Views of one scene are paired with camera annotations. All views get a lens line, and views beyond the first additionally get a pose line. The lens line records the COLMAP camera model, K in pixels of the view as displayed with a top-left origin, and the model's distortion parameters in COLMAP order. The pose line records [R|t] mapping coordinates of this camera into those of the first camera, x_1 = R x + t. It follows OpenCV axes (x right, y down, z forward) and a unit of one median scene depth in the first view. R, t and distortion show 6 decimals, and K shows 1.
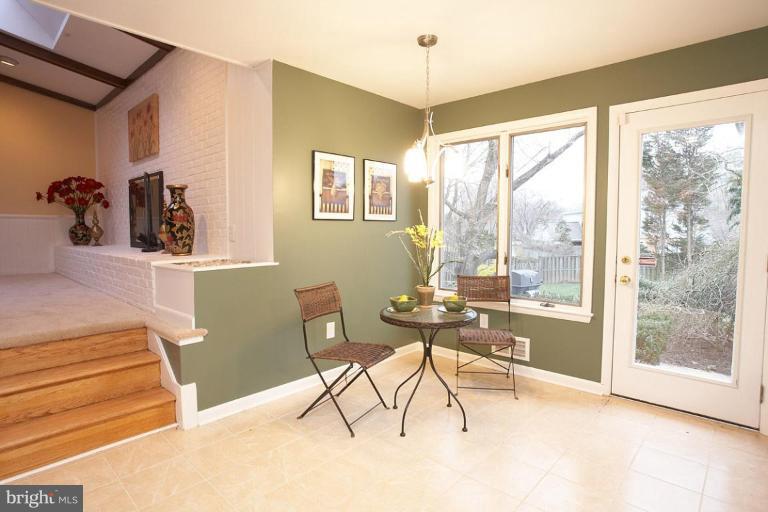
lens RADIAL K [[409.8, 0, 380.8], [0, 409.8, 231.3], [0, 0, 1]] dist [-0.072434, 0.041989]
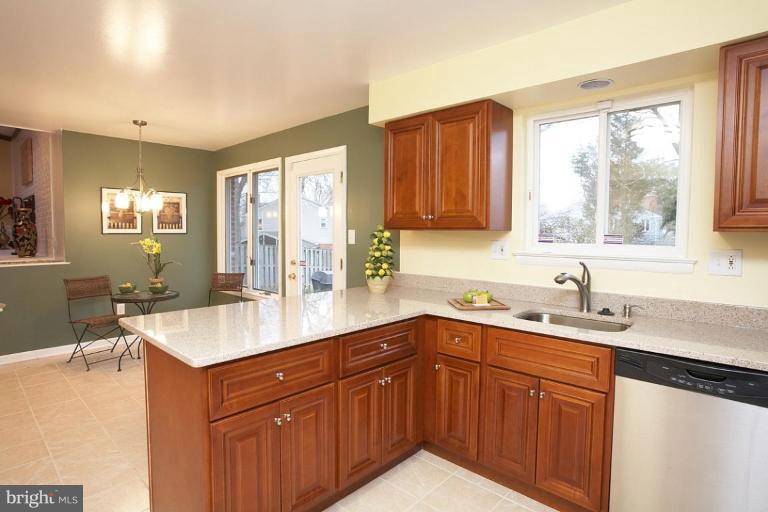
lens RADIAL K [[409.8, 0, 380.8], [0, 409.8, 231.3], [0, 0, 1]] dist [-0.072434, 0.041989]
pose [[0.999963, 0.004736, -0.007139, 0.843395], [-0.004792, 0.999957, -0.007900, -0.029933], [0.007102, 0.007934, 0.999943, -0.441449]]
